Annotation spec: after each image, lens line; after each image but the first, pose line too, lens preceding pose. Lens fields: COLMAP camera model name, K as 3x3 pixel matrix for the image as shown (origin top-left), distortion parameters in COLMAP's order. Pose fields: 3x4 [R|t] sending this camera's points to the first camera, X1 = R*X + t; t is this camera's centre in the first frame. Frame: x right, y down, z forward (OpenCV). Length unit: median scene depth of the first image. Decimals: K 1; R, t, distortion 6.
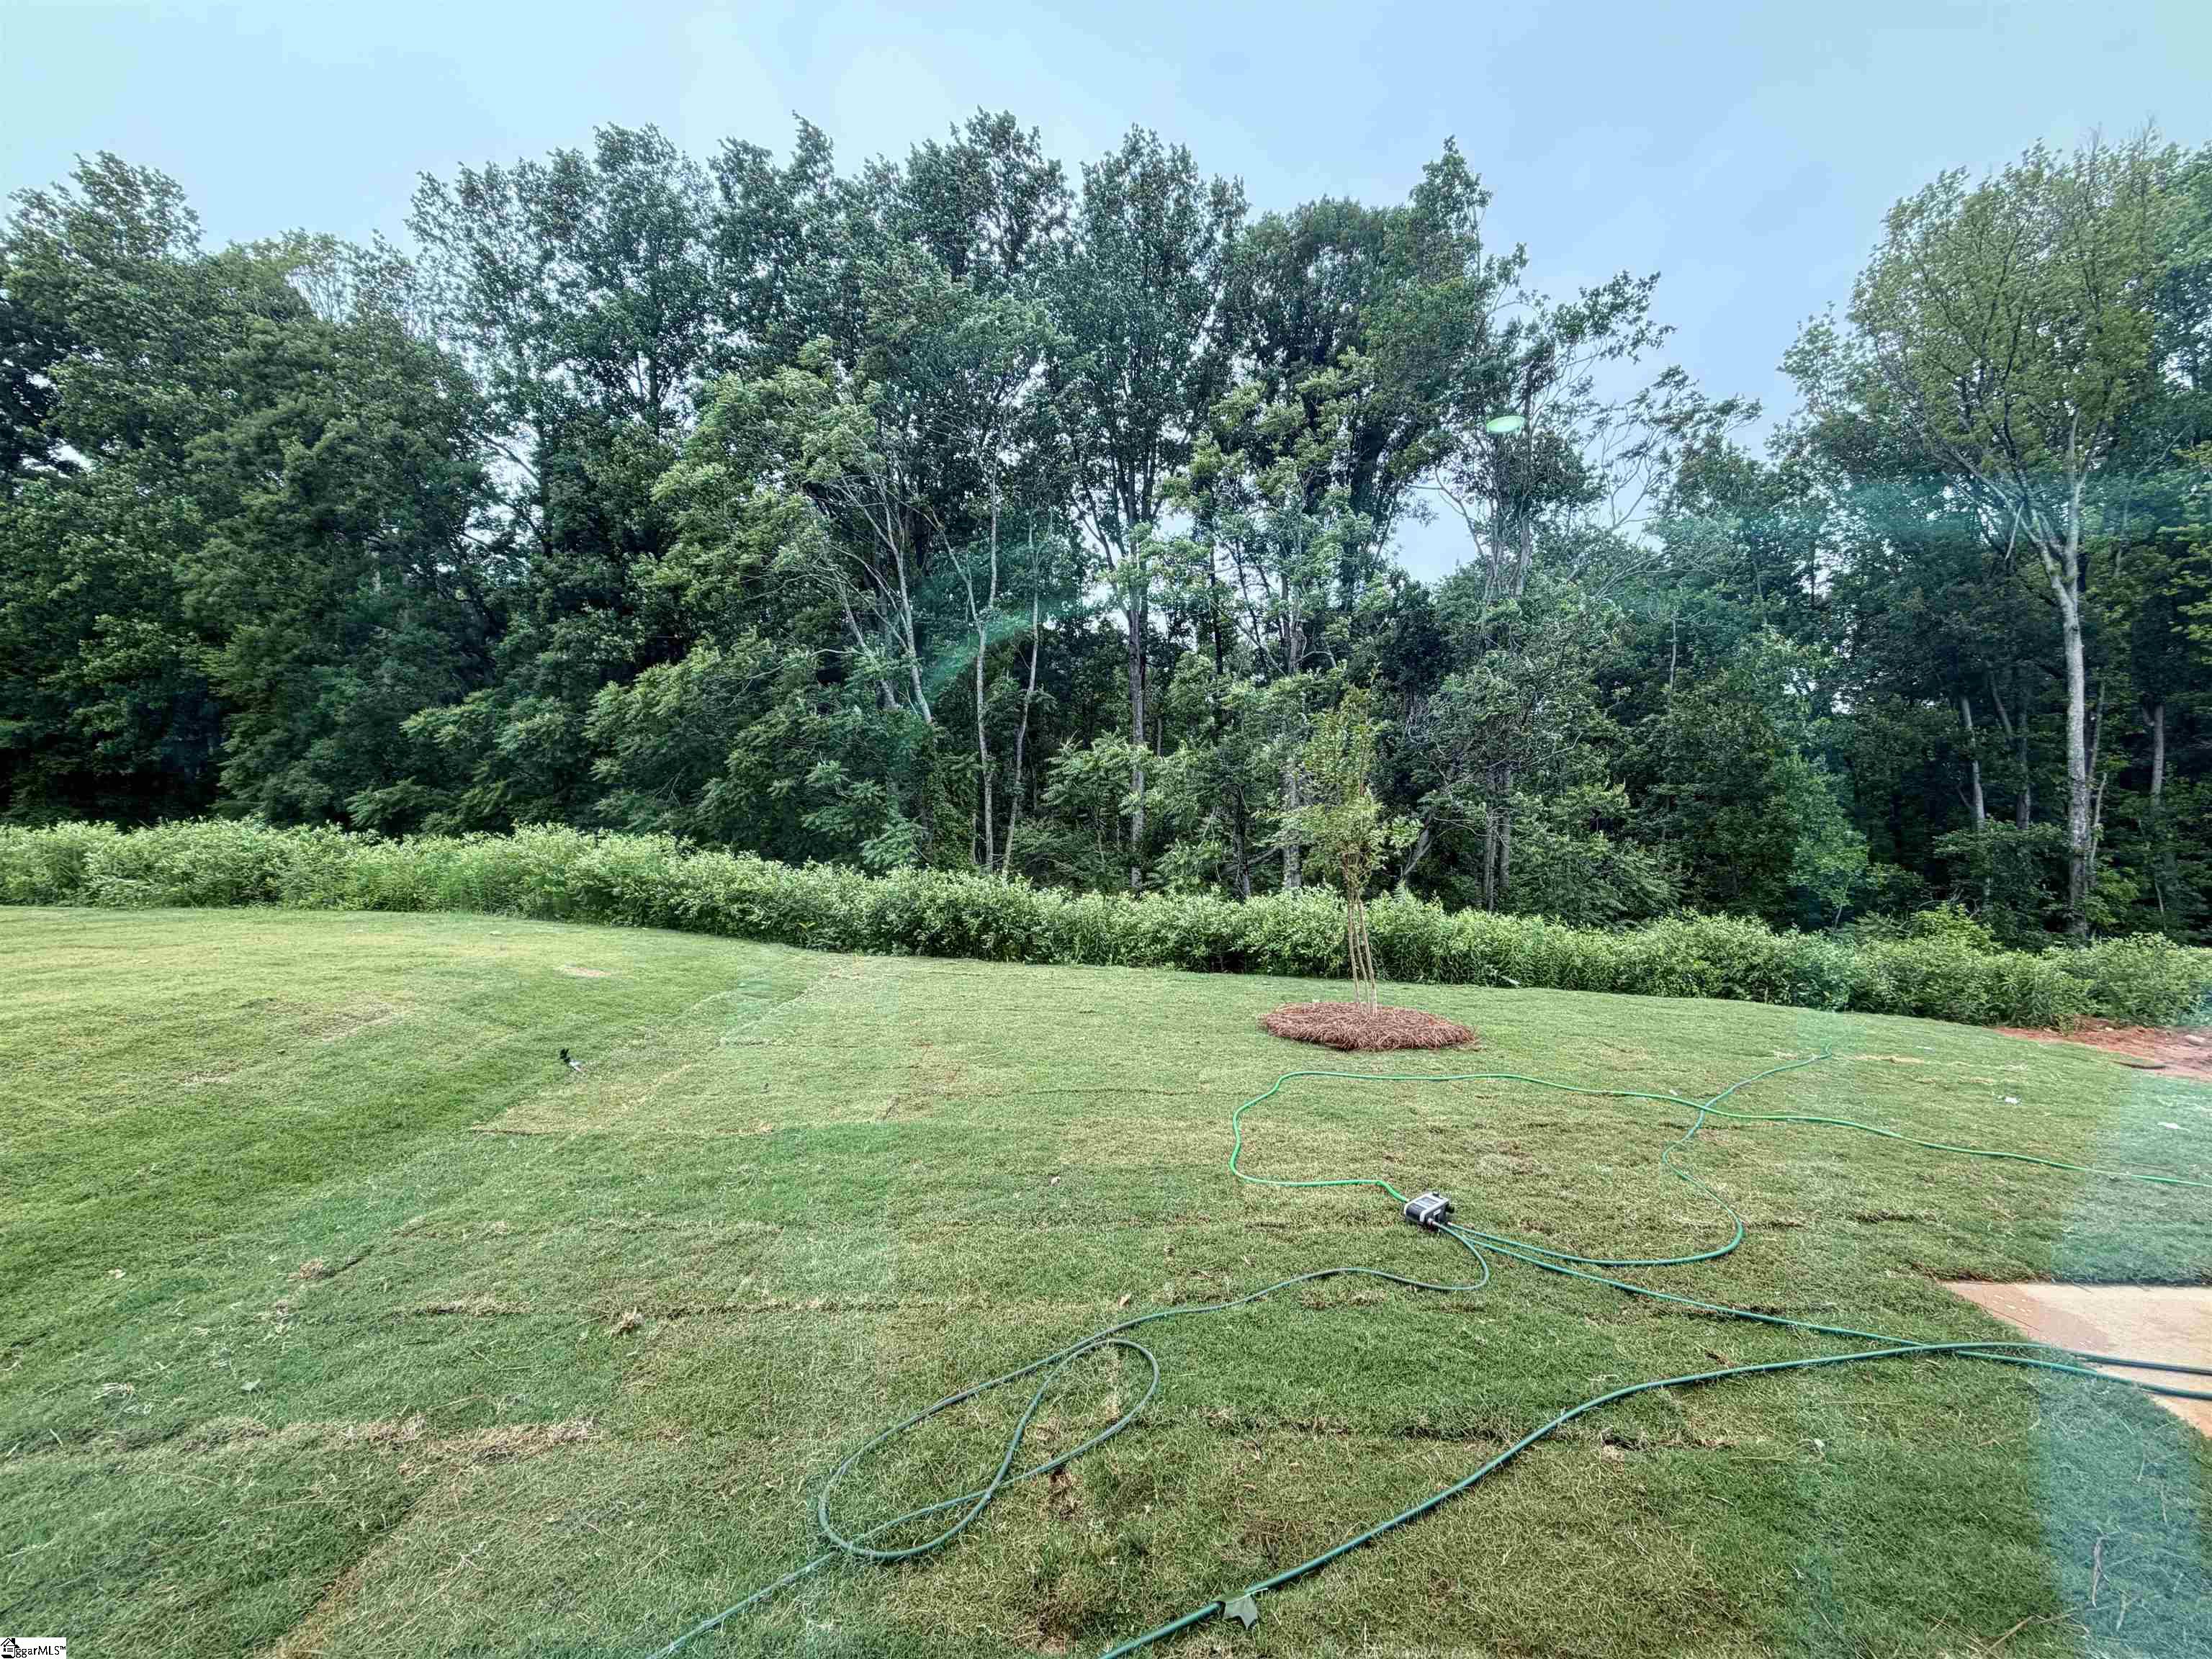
lens RADIAL K [[884.6, 0, 1103.6], [0, 884.6, 825.9], [0, 0, 1]] dist [-0.000507, 0.000505]
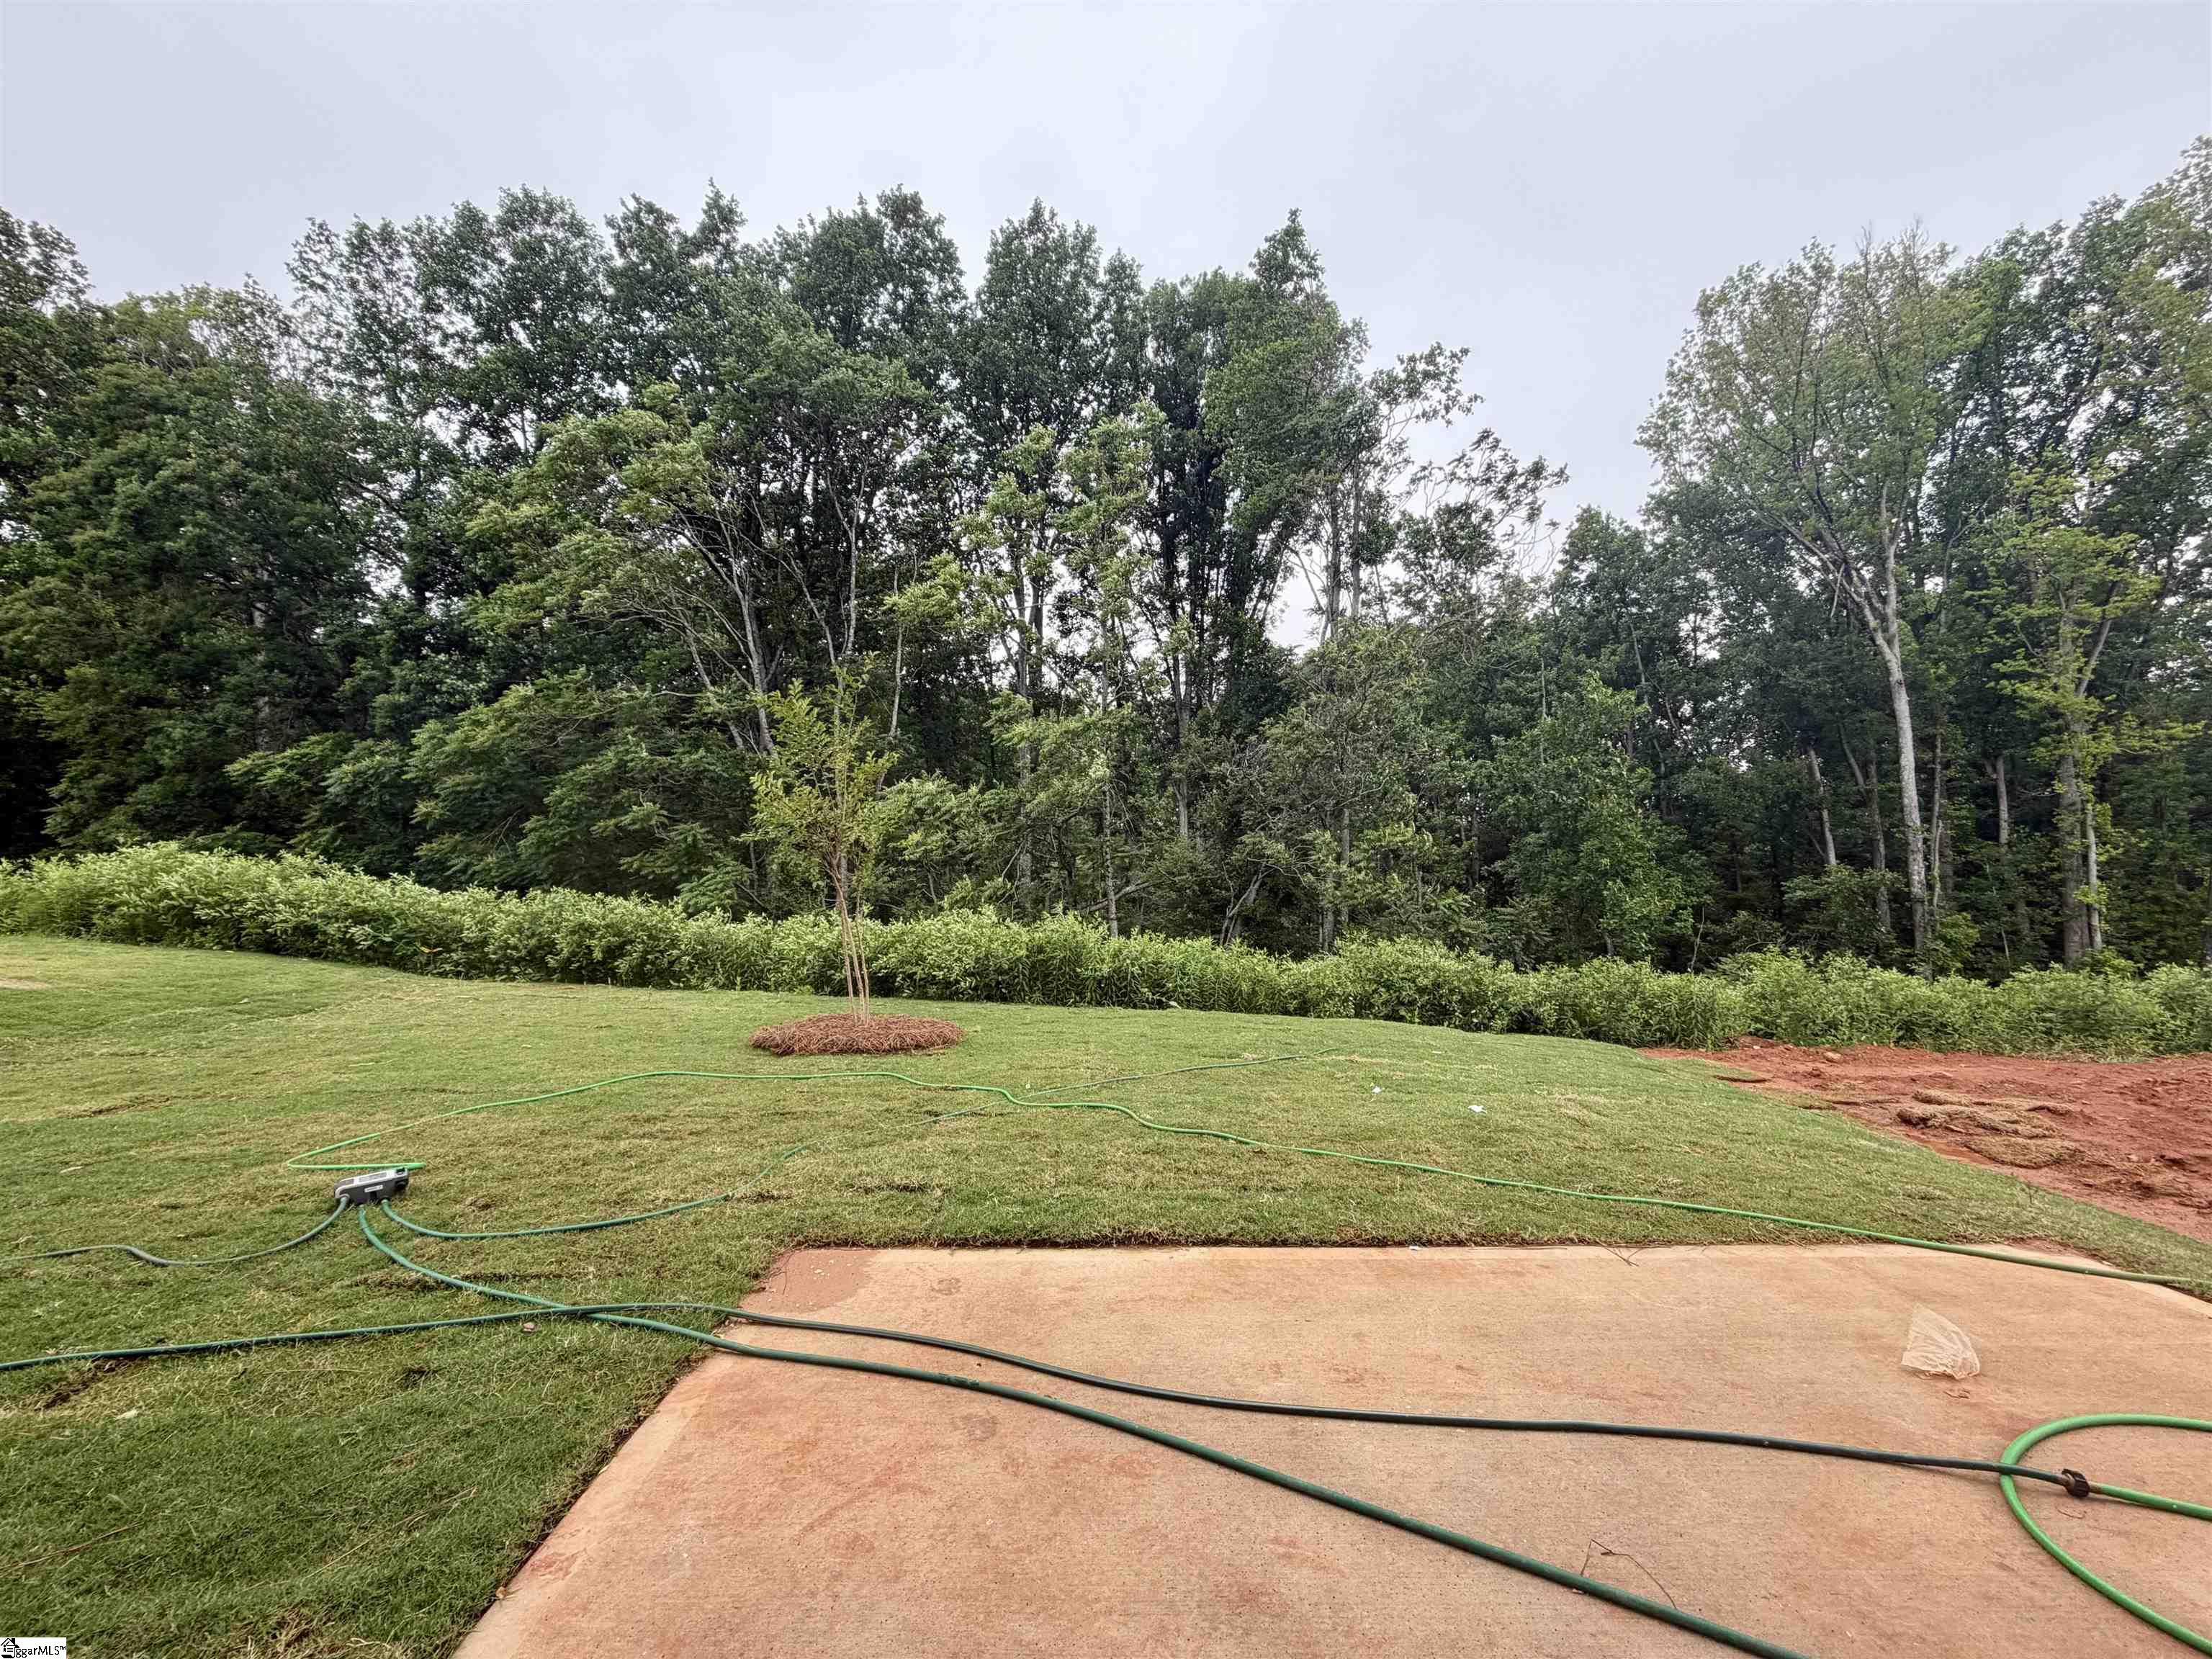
lens RADIAL K [[884.6, 0, 1103.6], [0, 884.6, 825.9], [0, 0, 1]] dist [-0.000507, 0.000505]
pose [[0.999132, 0.000591, 0.041652, 0.111672], [0.002162, 0.997815, -0.066032, 0.013425], [-0.041600, 0.066065, 0.996948, 0.002294]]
